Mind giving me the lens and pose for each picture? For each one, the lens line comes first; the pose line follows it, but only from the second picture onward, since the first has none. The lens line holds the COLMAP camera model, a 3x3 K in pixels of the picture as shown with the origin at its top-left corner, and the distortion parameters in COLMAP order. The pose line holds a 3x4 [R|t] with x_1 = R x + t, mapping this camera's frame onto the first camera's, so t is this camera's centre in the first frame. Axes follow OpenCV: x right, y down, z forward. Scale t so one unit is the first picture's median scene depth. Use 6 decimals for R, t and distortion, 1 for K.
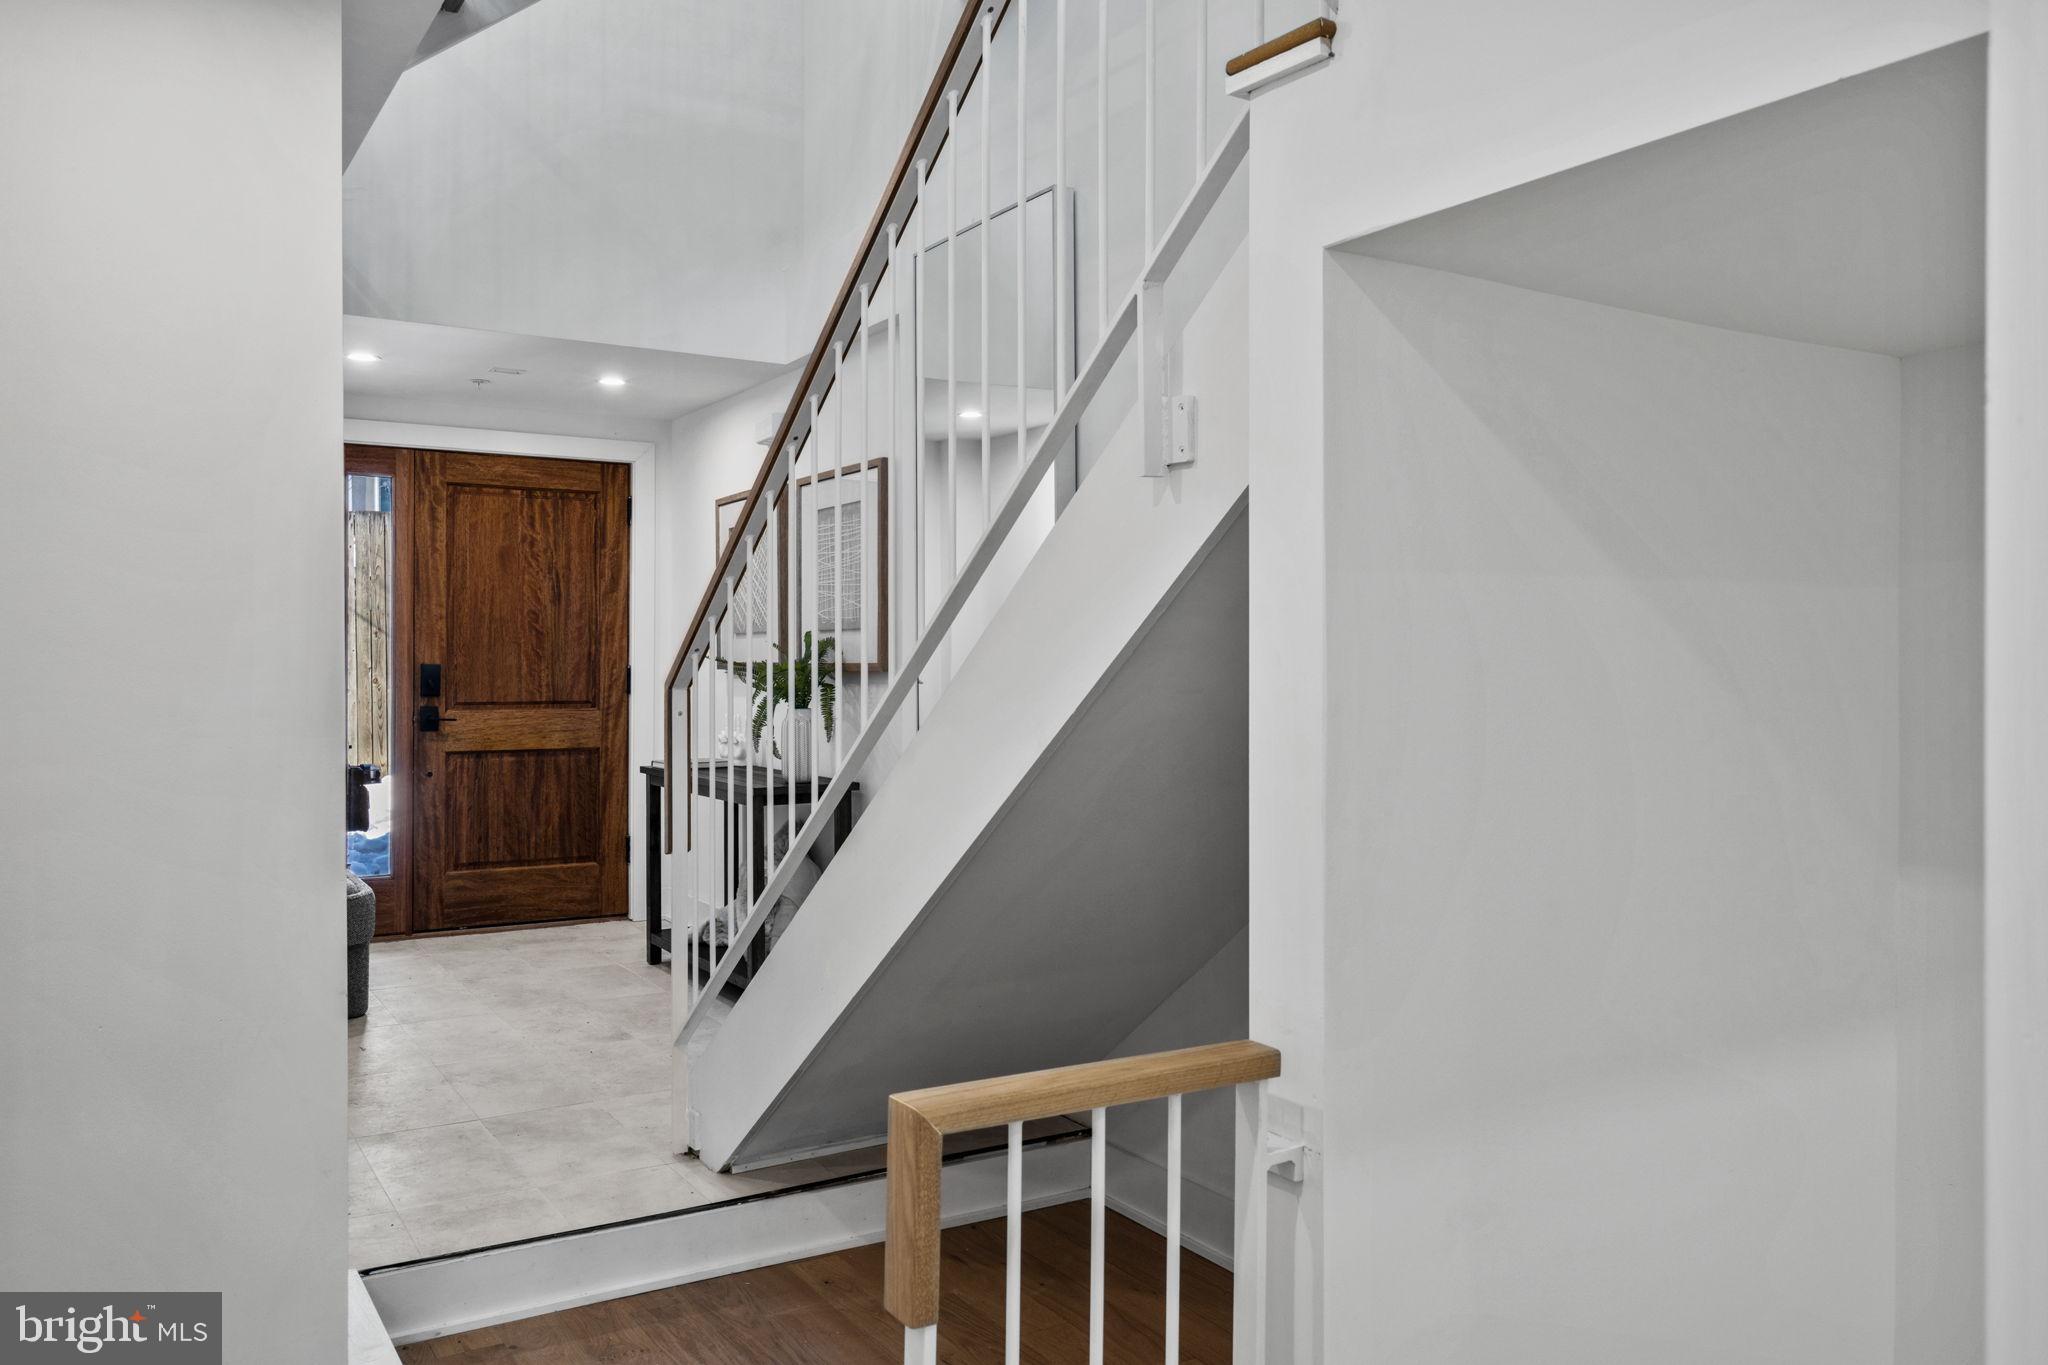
lens RADIAL K [[1552.4, 0, 1027.7], [0, 1552.4, 685.3], [0, 0, 1]] dist [0.006201, 0.001517]
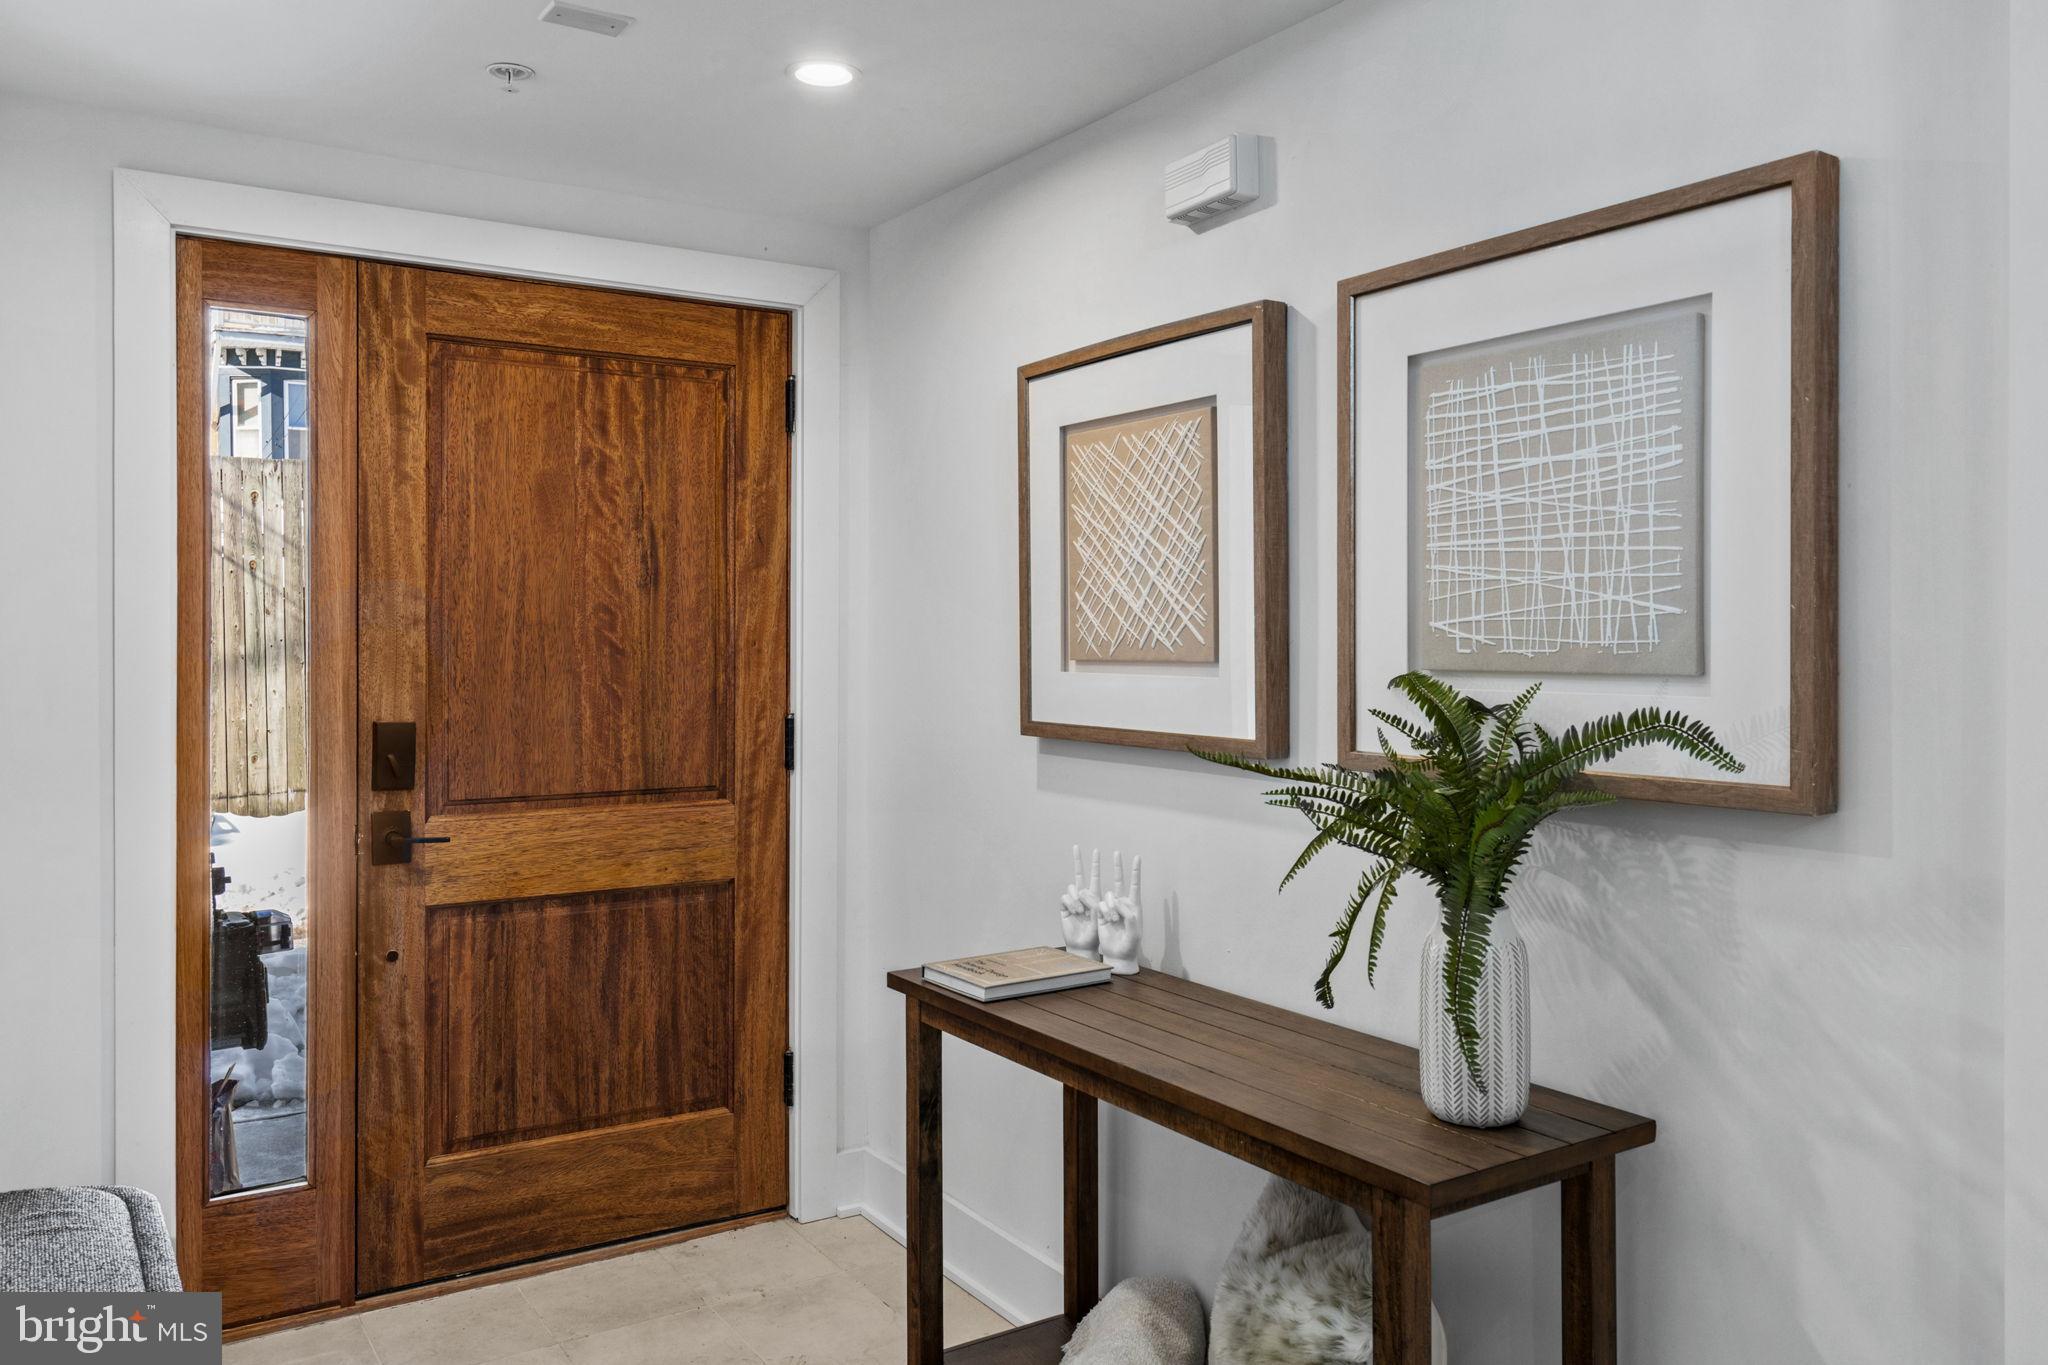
lens RADIAL K [[1552.4, 0, 1019.5], [0, 1552.4, 667.2], [0, 0, 1]] dist [0.006201, 0.001517]
pose [[0.999687, -0.000372, 0.025014, -0.201047], [0.000210, 0.999979, 0.006481, -0.031813], [-0.025016, -0.006474, 0.999666, 0.510972]]
